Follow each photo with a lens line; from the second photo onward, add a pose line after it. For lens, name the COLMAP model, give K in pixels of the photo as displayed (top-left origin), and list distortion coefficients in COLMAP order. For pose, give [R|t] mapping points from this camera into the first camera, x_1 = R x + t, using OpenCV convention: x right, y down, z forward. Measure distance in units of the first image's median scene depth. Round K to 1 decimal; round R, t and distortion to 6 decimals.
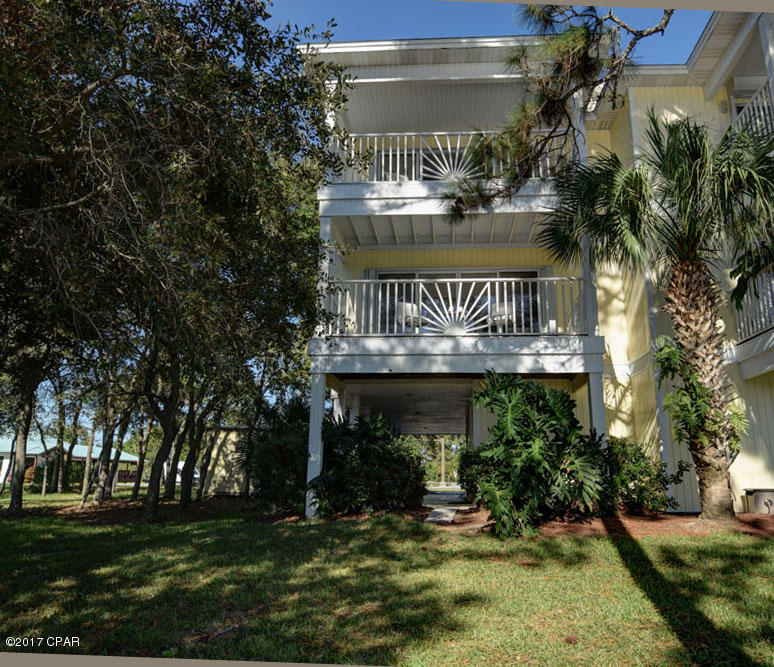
lens RADIAL K [[577.3, 0, 387.0], [0, 577.3, 333.5], [0, 0, 1]] dist [-0.013246, -0.001228]
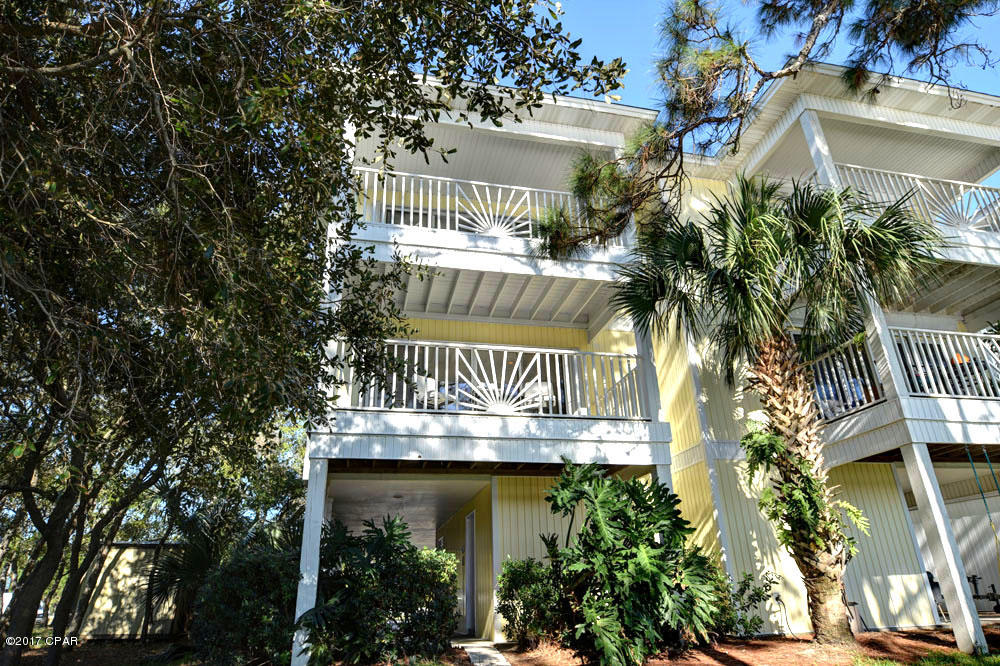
lens RADIAL K [[607.2, 0, 501.4], [0, 607.2, 326.4], [0, 0, 1]] dist [-0.004578, -0.012378]
pose [[0.956945, 0.085993, 0.277239, -0.130178], [-0.034676, 0.982136, -0.184947, 0.040676], [-0.288191, 0.167371, 0.942832, 0.187450]]
